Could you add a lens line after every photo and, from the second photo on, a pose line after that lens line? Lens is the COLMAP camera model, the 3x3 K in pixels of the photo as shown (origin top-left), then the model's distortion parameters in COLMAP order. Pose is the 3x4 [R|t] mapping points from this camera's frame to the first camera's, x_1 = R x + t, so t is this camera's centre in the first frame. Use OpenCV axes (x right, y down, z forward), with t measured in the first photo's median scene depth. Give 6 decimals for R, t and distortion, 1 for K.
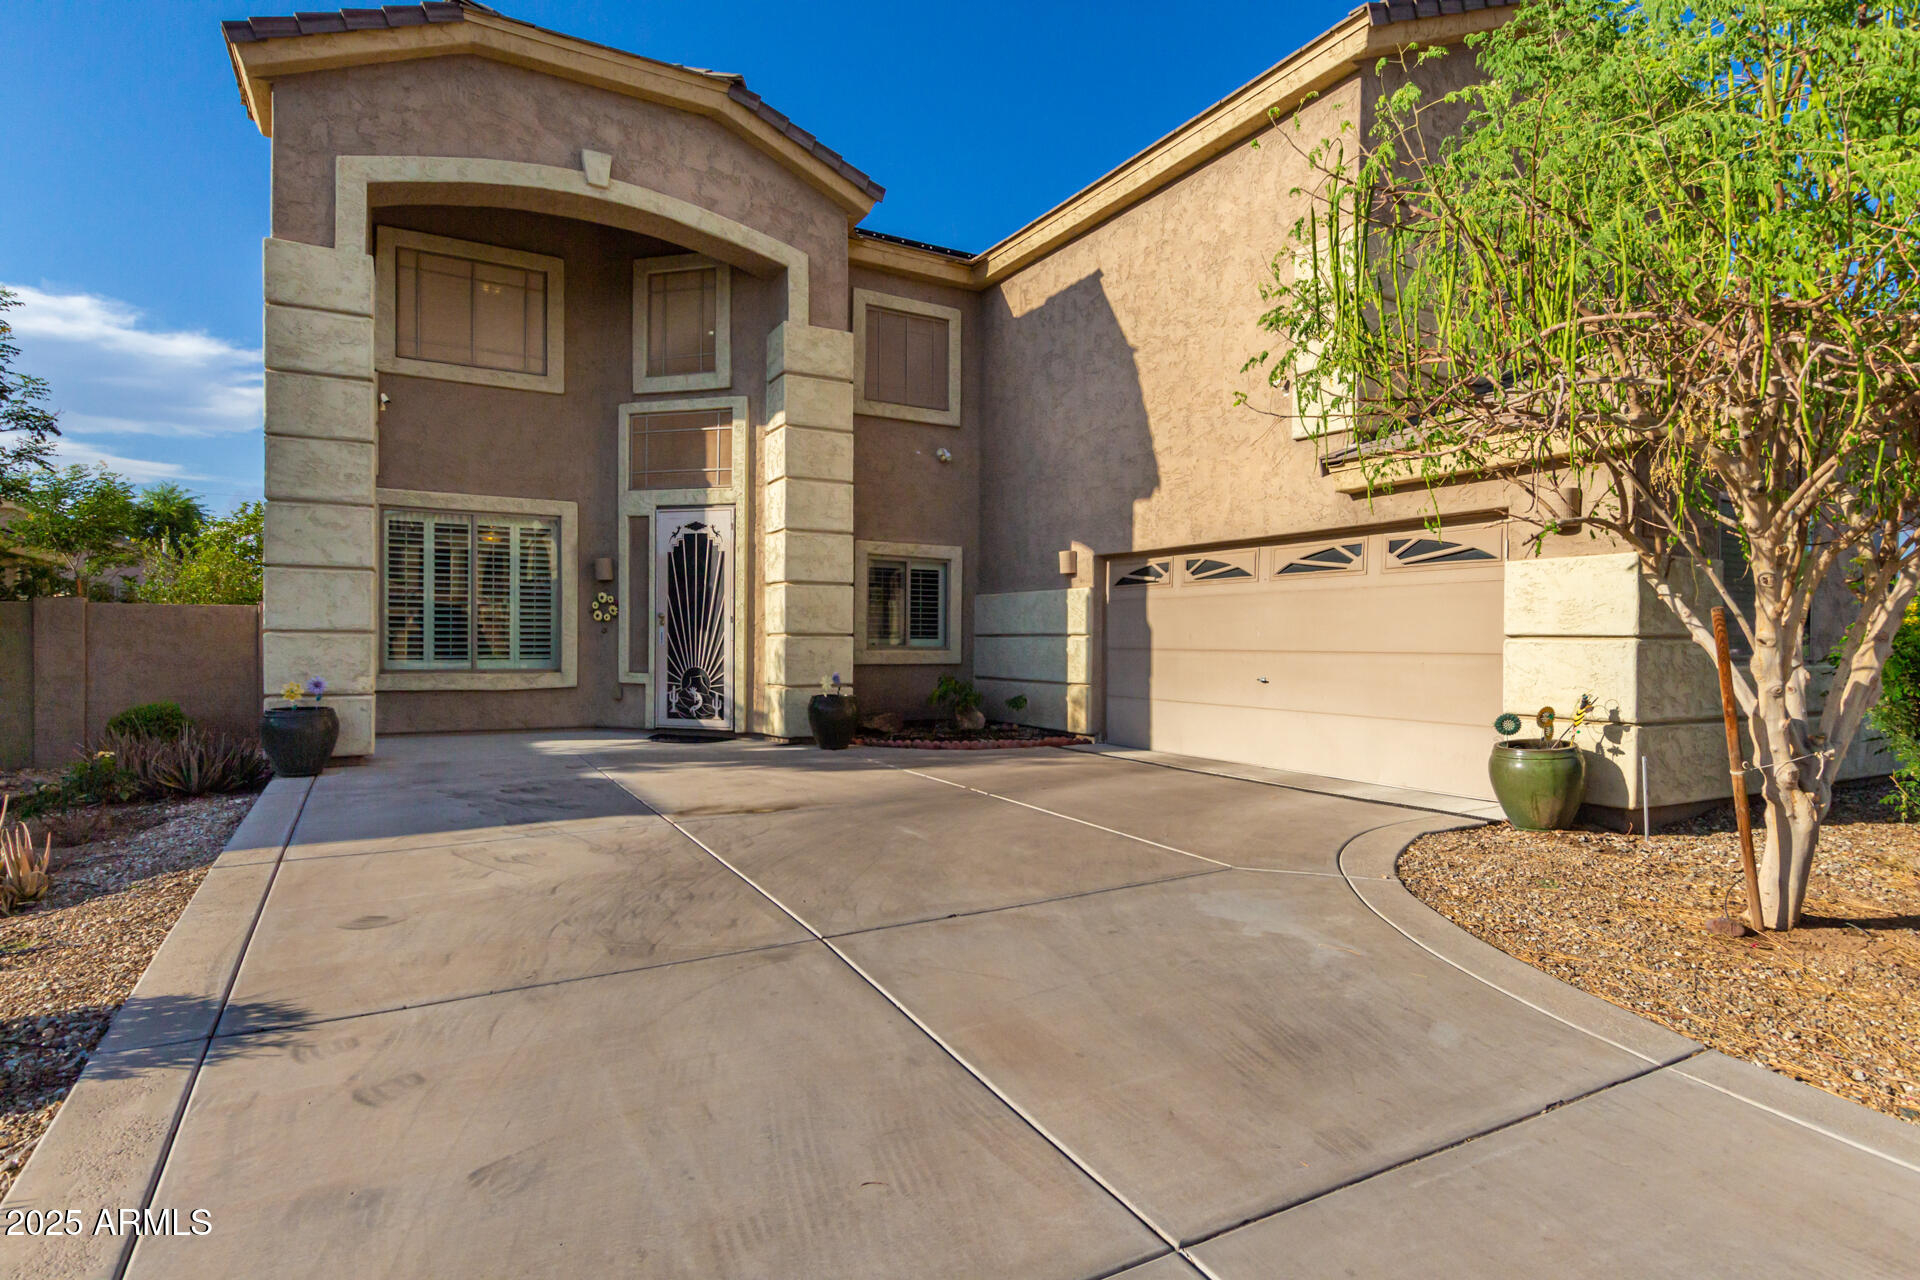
lens RADIAL K [[1034.7, 0, 940.4], [0, 1034.7, 671.6], [0, 0, 1]] dist [-0.025255, -0.001747]
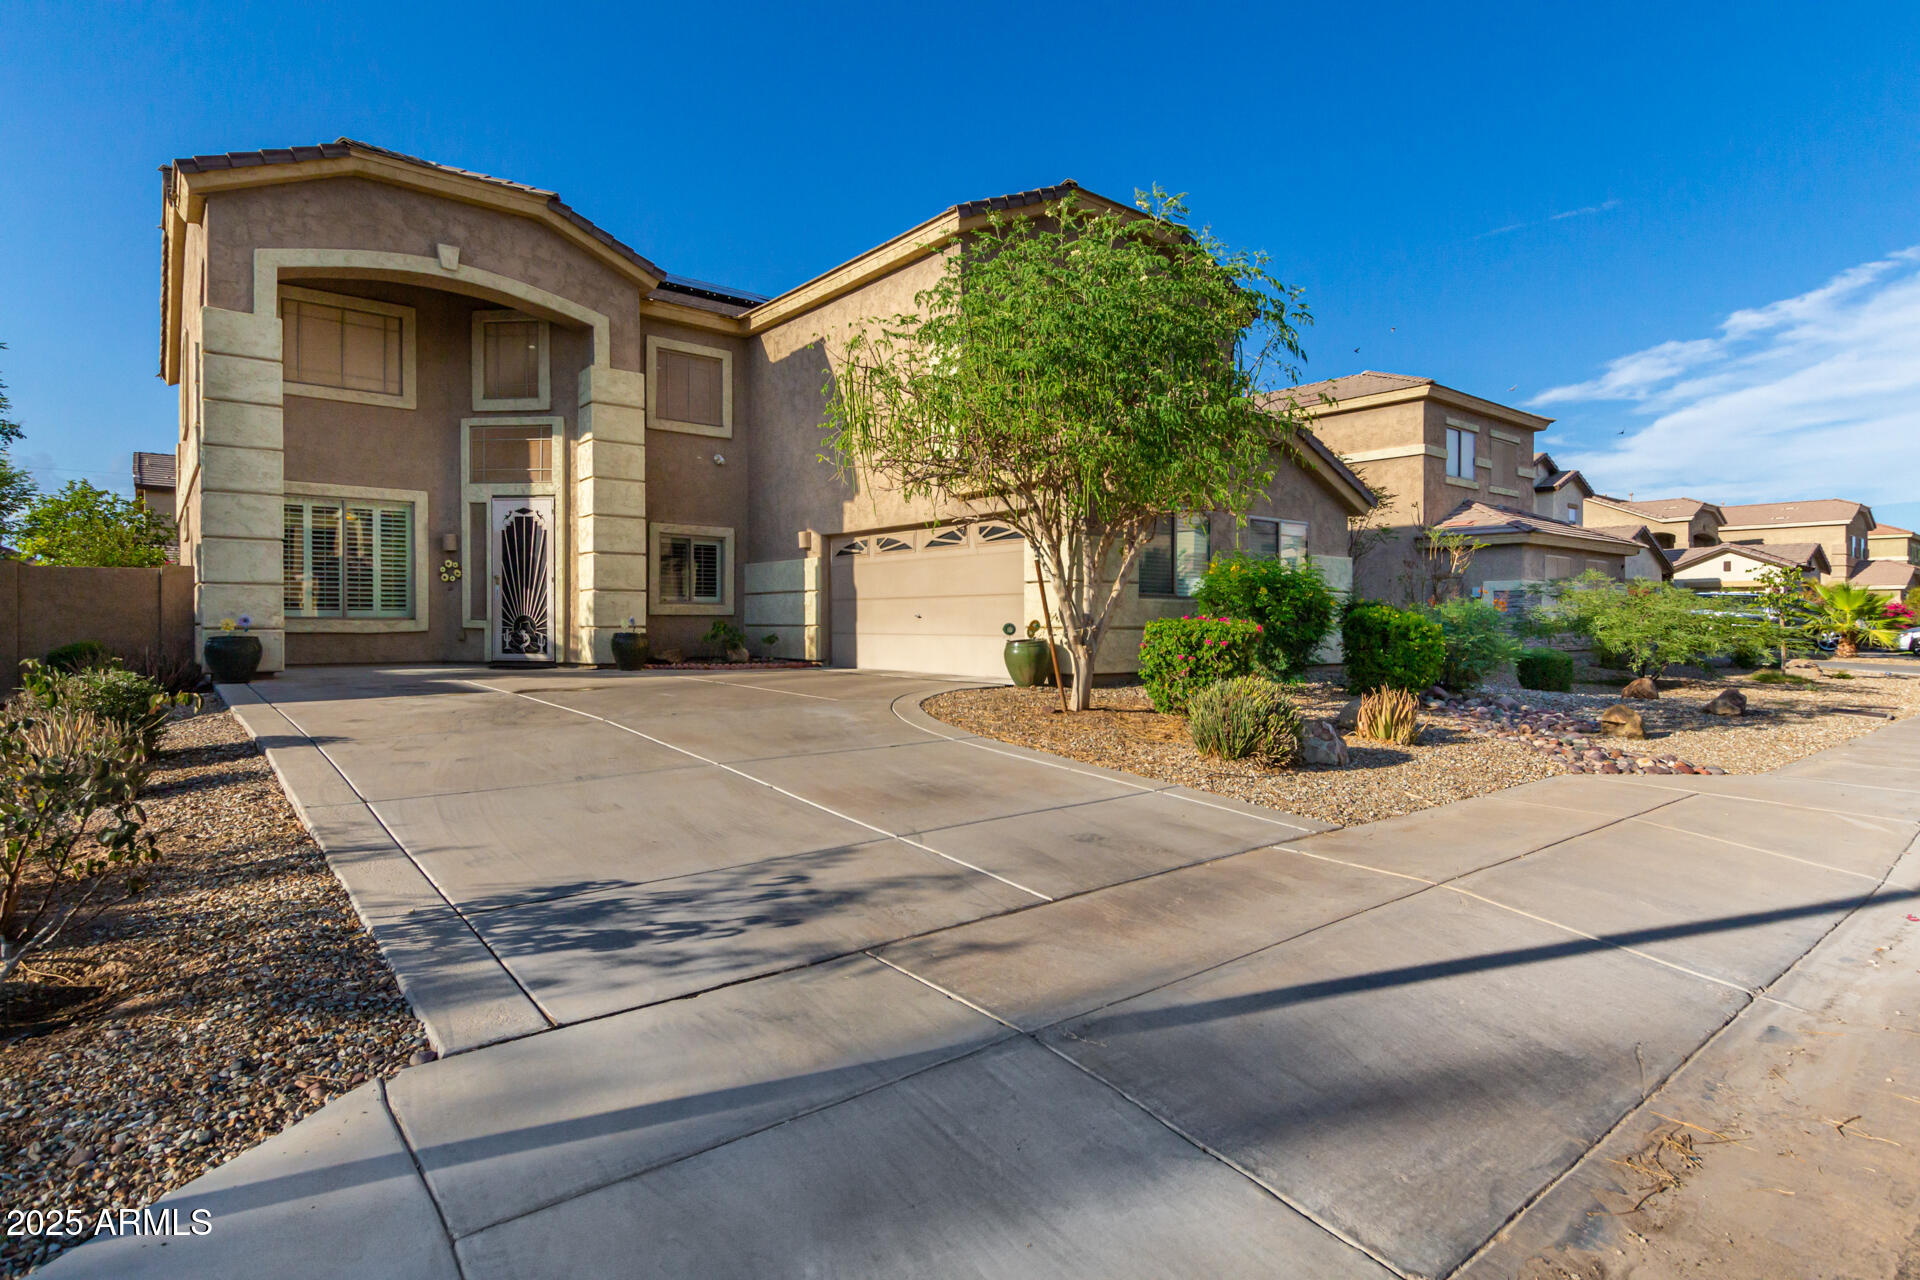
lens RADIAL K [[1034.7, 0, 1005.5], [0, 1034.7, 638.6], [0, 0, 1]] dist [-0.025255, -0.001747]
pose [[0.976290, -0.011864, 0.216143, 0.092319], [0.014447, 0.999842, -0.010373, 0.052965], [-0.215986, 0.013250, 0.976307, -0.479599]]
